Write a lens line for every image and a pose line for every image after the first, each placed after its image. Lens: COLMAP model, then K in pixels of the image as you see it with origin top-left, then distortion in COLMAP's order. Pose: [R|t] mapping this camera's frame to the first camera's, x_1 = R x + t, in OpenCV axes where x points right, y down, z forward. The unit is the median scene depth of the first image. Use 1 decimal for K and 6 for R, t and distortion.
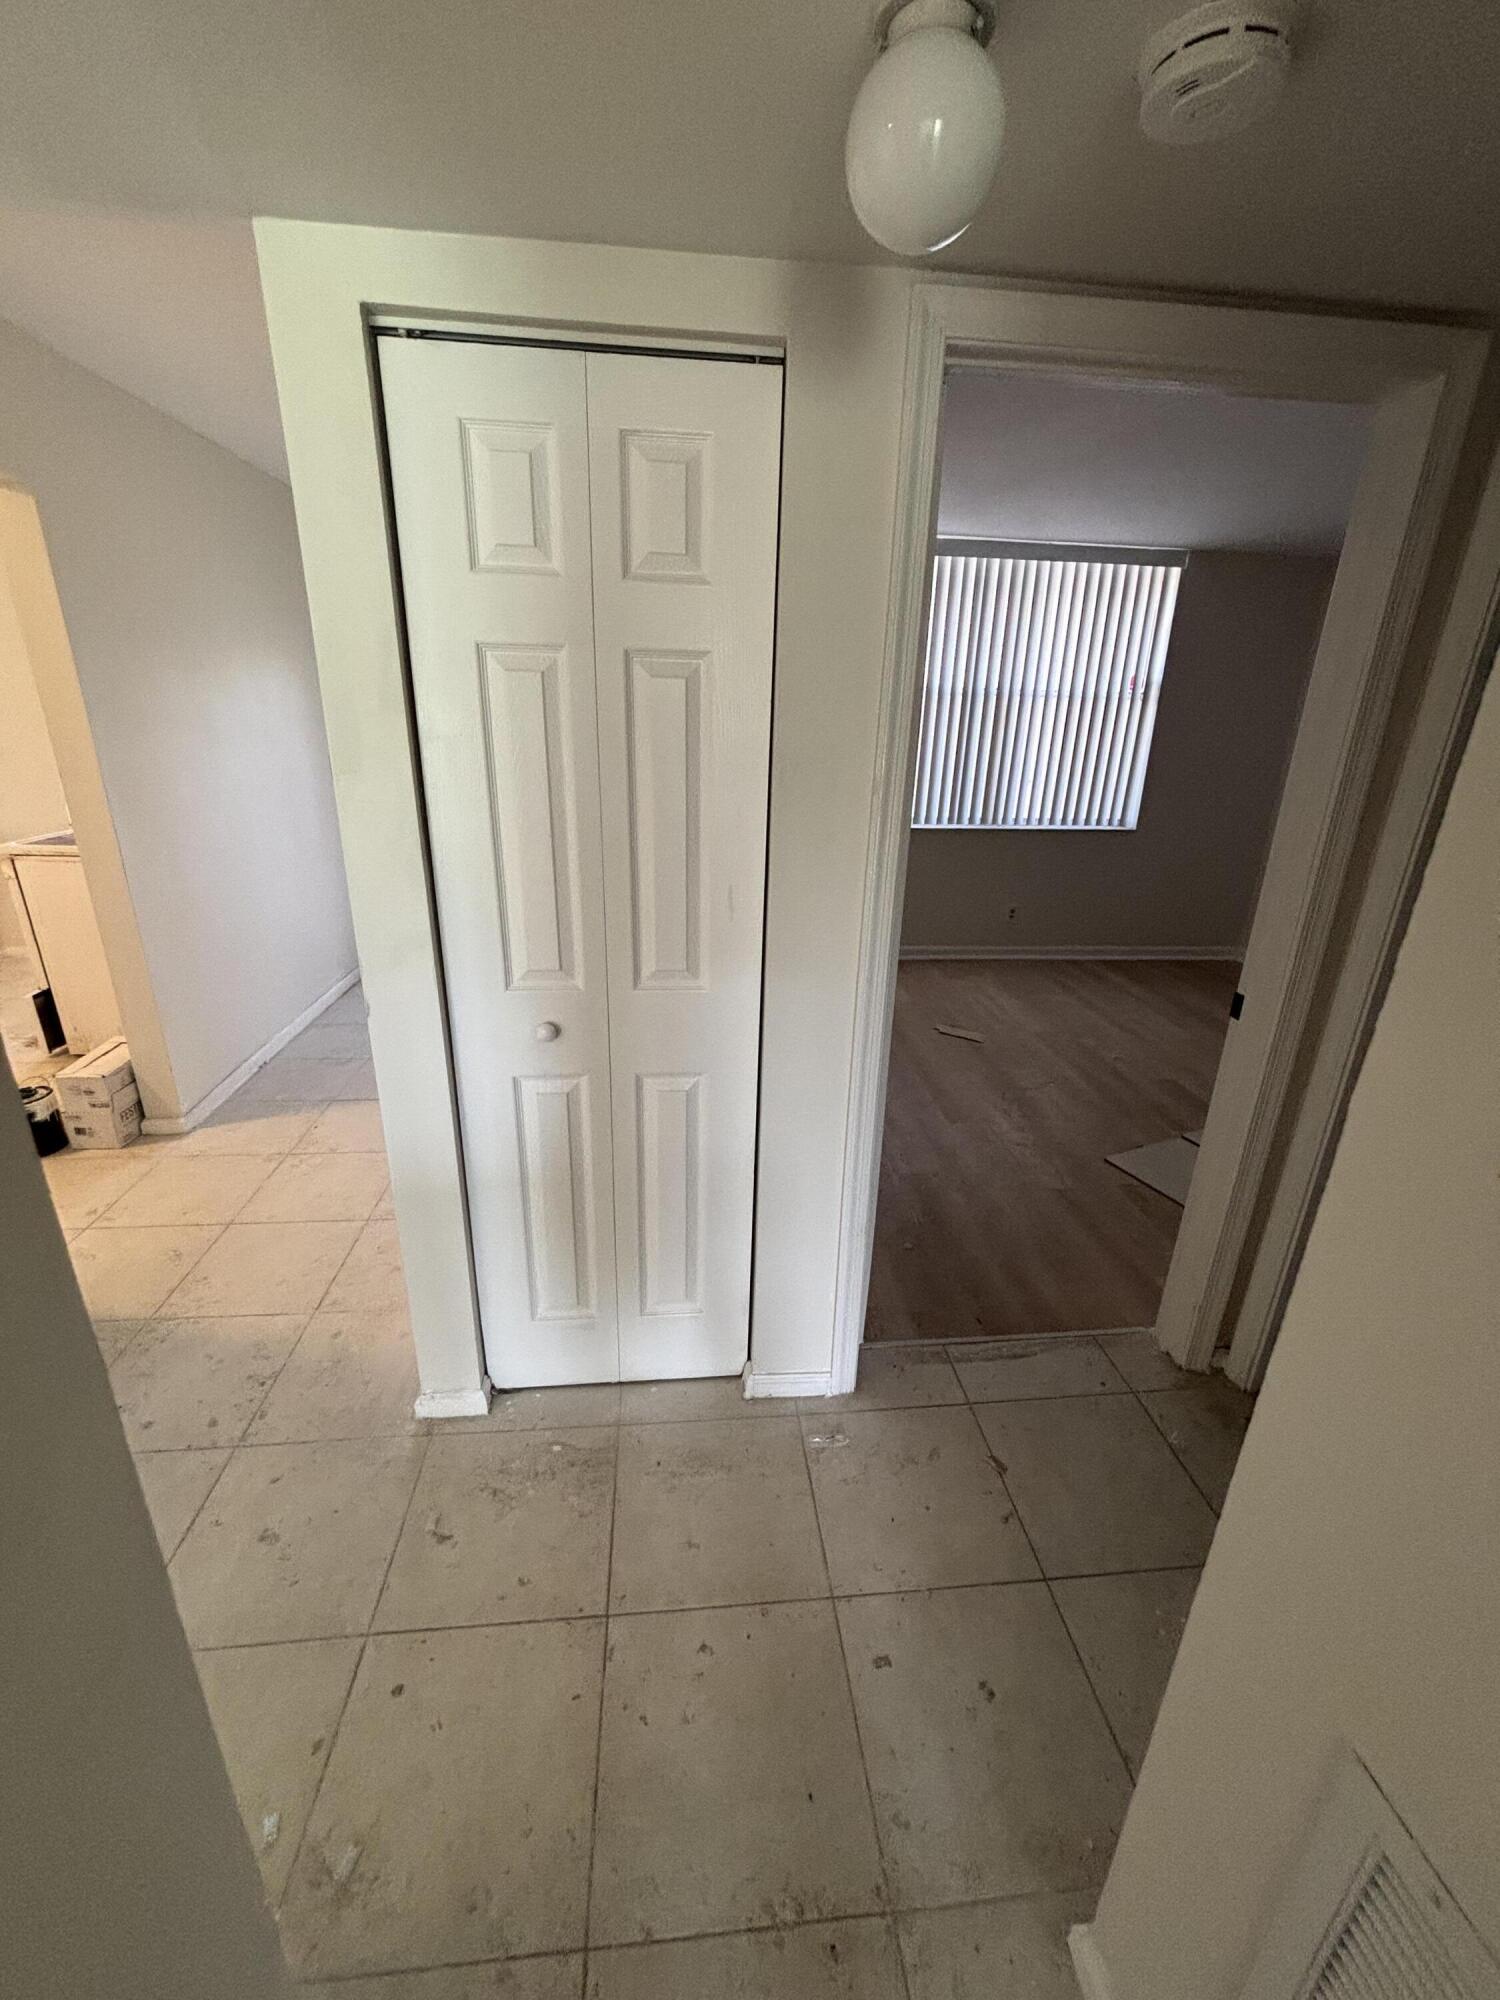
lens RADIAL K [[804.7, 0, 750.2], [0, 804.7, 985.3], [0, 0, 1]] dist [0.021387, 0.000032]
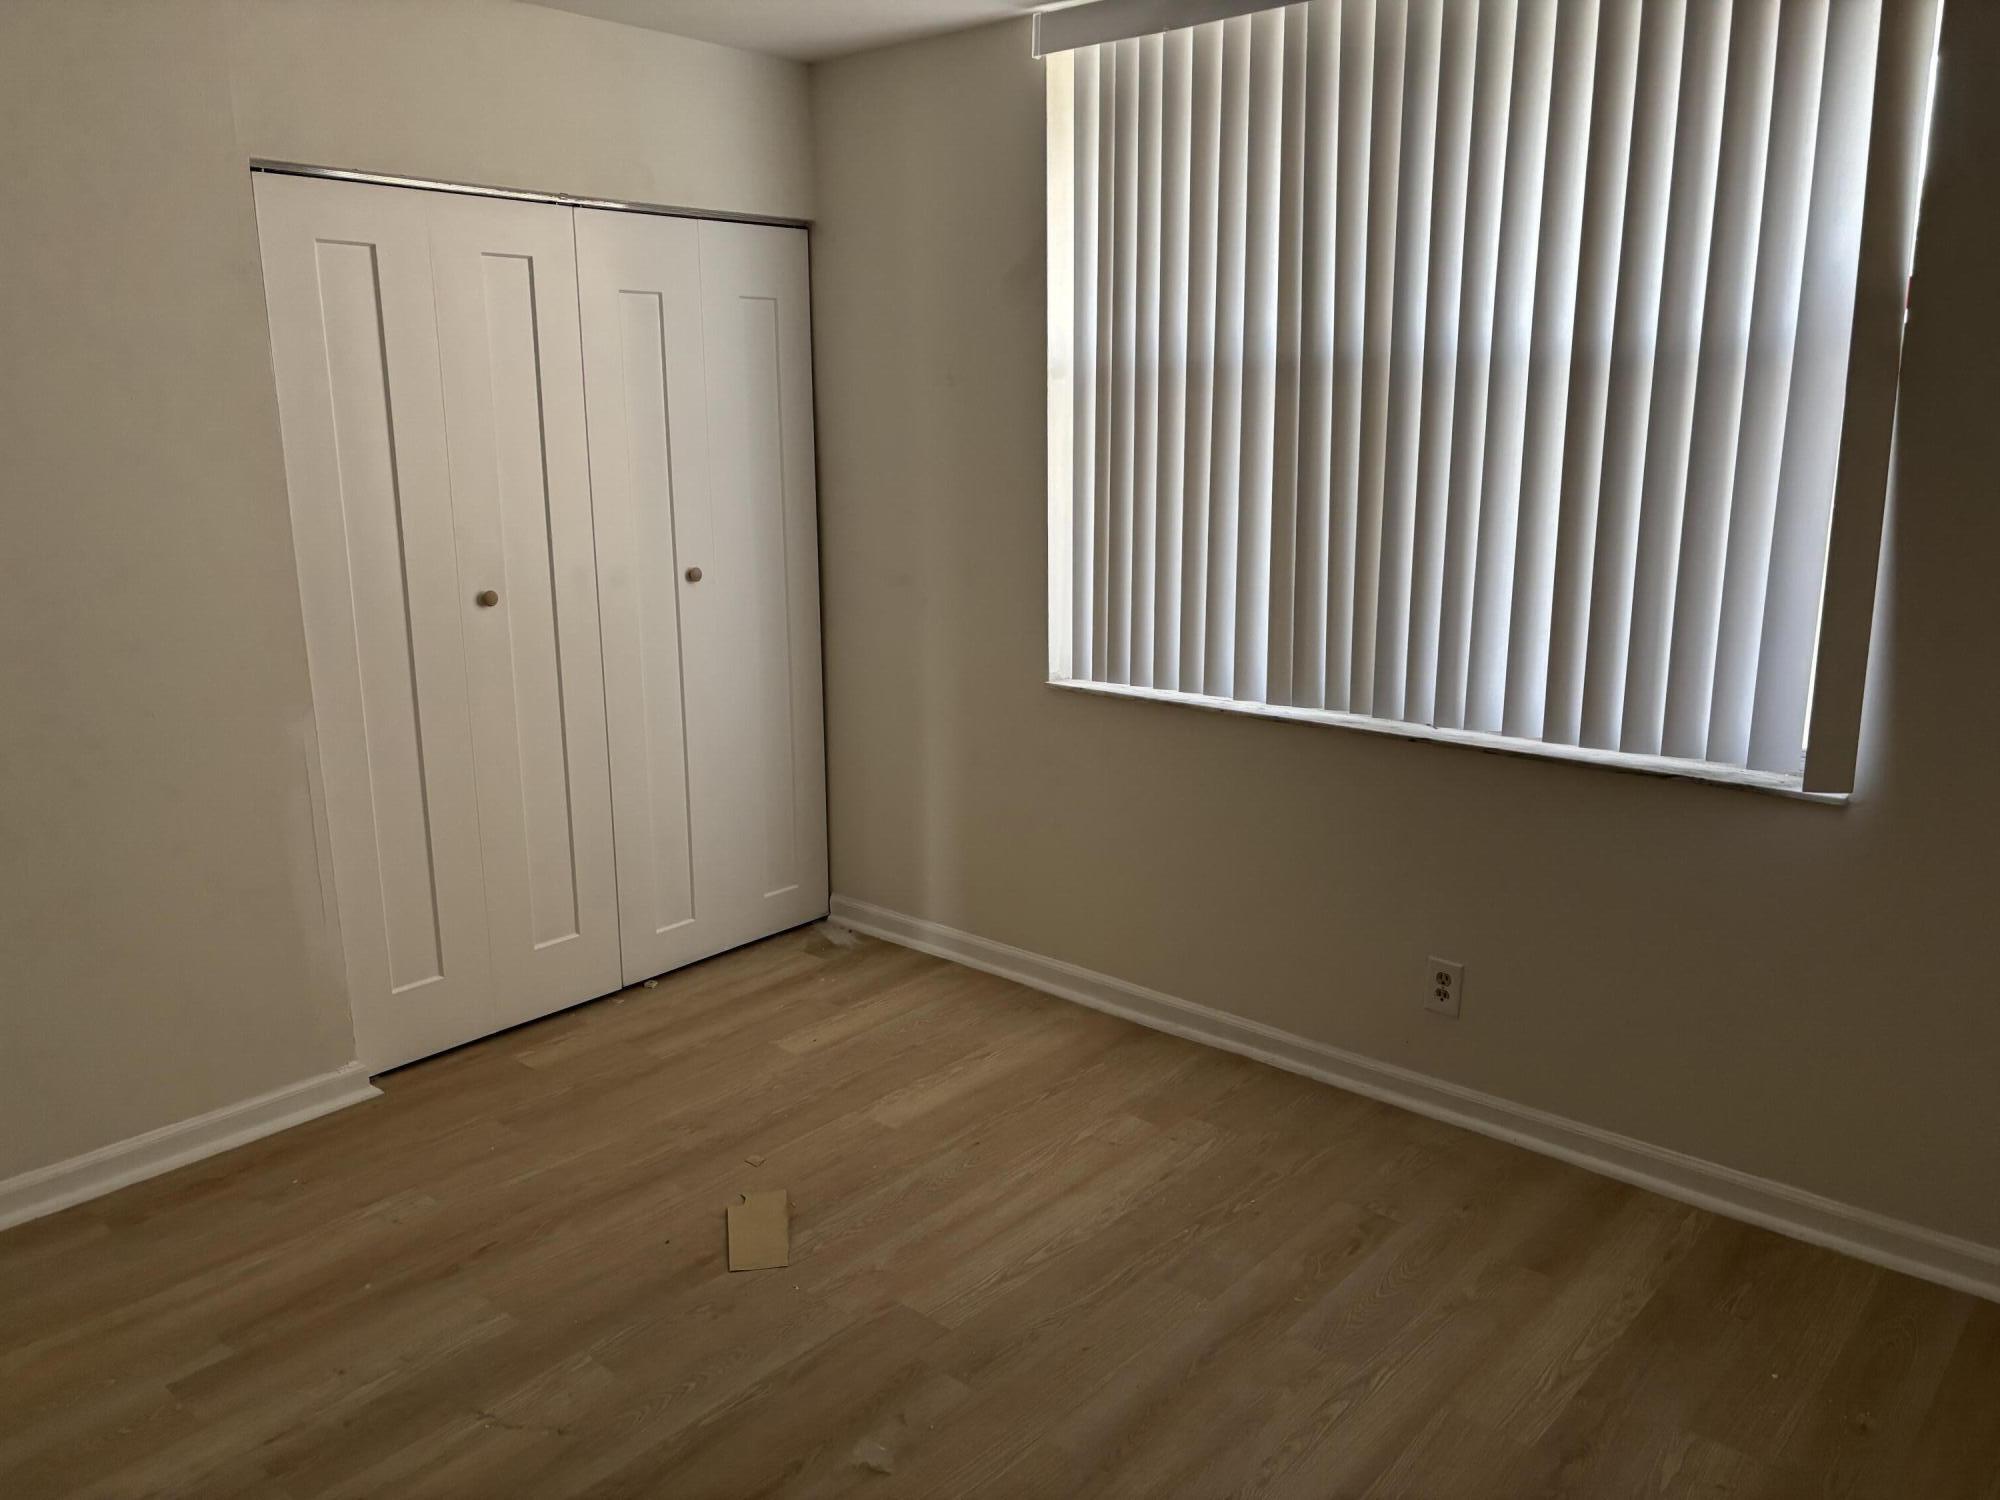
lens RADIAL K [[1498.6, 0, 993.8], [0, 1498.6, 751.0], [0, 0, 1]] dist [0.039604, -0.014531]
pose [[0.678243, 0.128786, -0.723464, 0.726477], [-0.205899, 0.978391, -0.018863, -0.152610], [0.705402, 0.161755, 0.690104, 0.478090]]
